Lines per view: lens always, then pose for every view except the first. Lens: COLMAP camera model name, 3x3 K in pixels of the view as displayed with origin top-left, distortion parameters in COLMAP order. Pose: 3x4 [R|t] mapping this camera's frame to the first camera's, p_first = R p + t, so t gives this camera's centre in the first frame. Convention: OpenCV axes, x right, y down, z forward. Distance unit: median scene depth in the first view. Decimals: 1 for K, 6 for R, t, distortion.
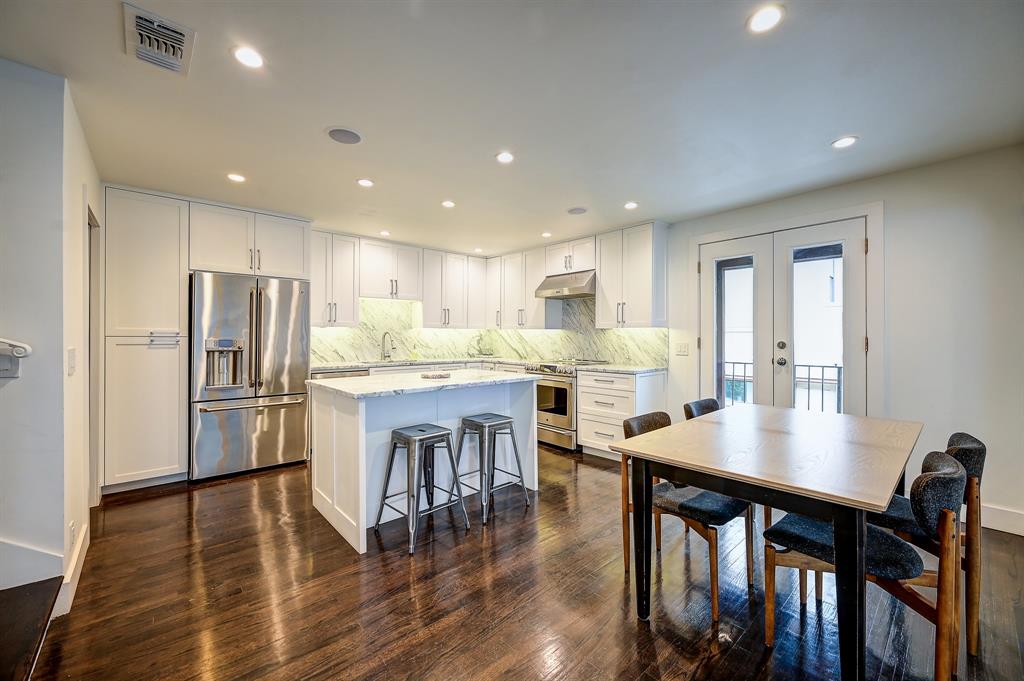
lens RADIAL K [[410.3, 0, 507.3], [0, 410.3, 327.9], [0, 0, 1]] dist [-0.001364, -0.000634]
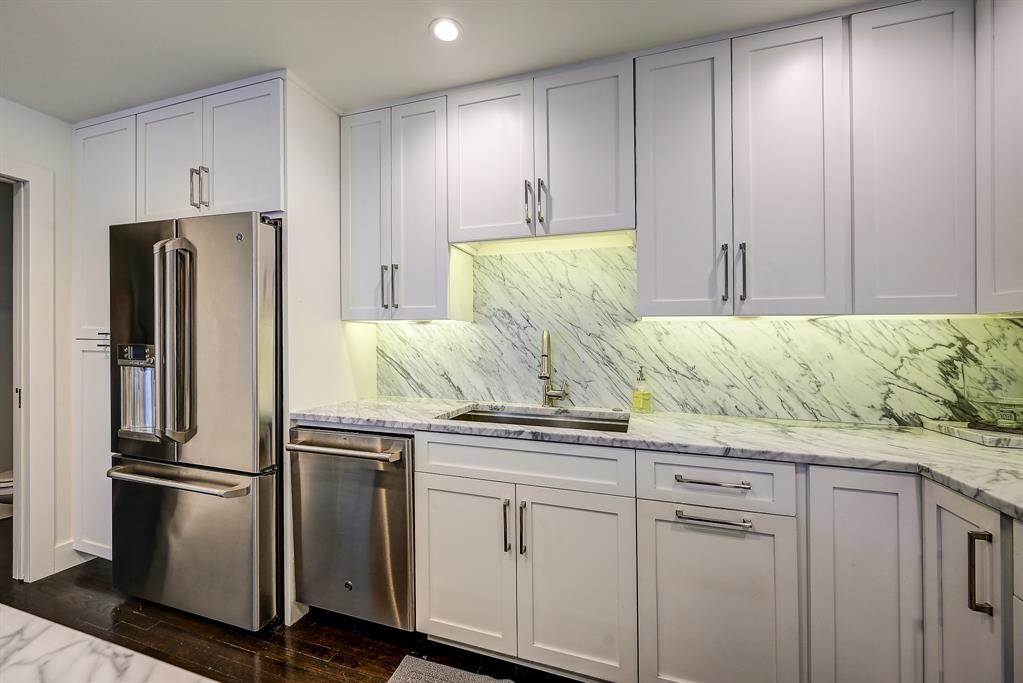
lens RADIAL K [[410.0, 0, 501.5], [0, 410.0, 349.7], [0, 0, 1]] dist [-0.001343, 0.000196]
pose [[0.502192, 0.015428, -0.864619, 0.011124], [0.010731, 0.999653, 0.024070, 0.018964], [0.864690, -0.021366, 0.501852, 0.882019]]
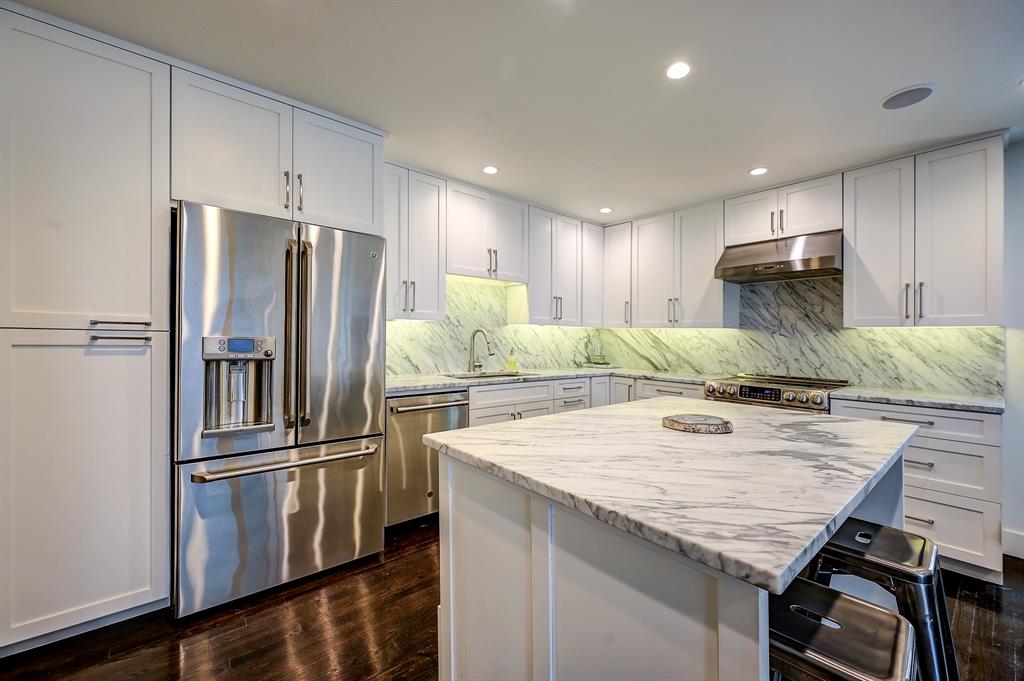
lens RADIAL K [[410.3, 0, 503.5], [0, 410.3, 339.6], [0, 0, 1]] dist [-0.001364, -0.000634]
pose [[0.999305, 0.013297, -0.034831, -0.260865], [-0.012440, 0.999617, 0.024704, 0.010666], [0.035146, -0.024253, 0.999088, 0.381677]]
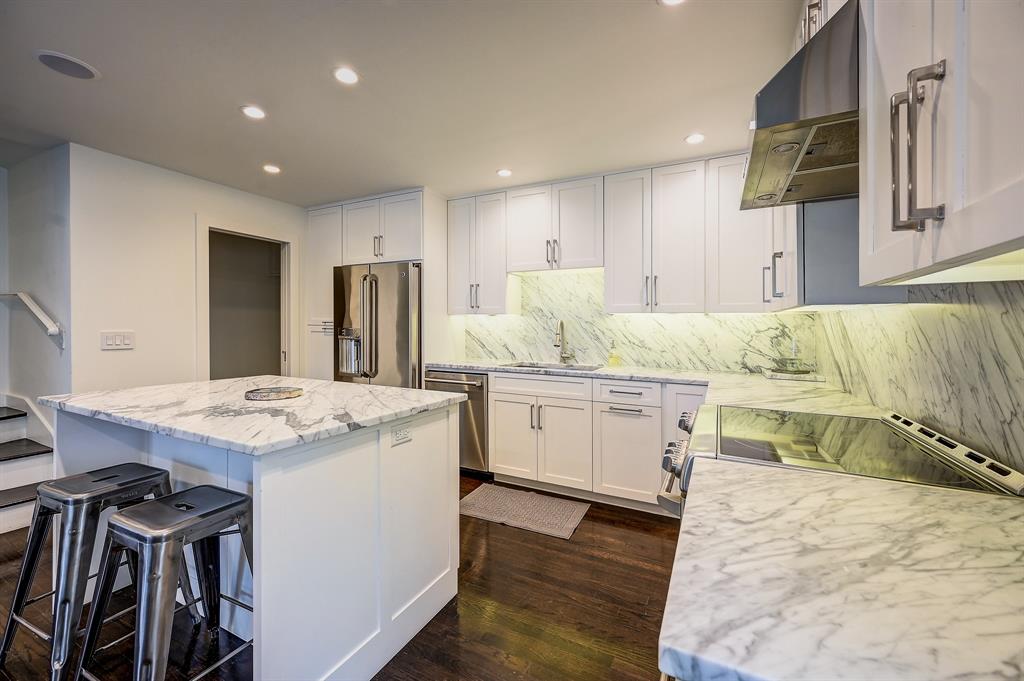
lens RADIAL K [[410.3, 0, 505.3], [0, 410.3, 339.3], [0, 0, 1]] dist [-0.001364, -0.000634]
pose [[0.362040, 0.030064, -0.931678, 0.335384], [0.011641, 0.999256, 0.036769, 0.016206], [0.932090, -0.024158, 0.361421, 0.766472]]
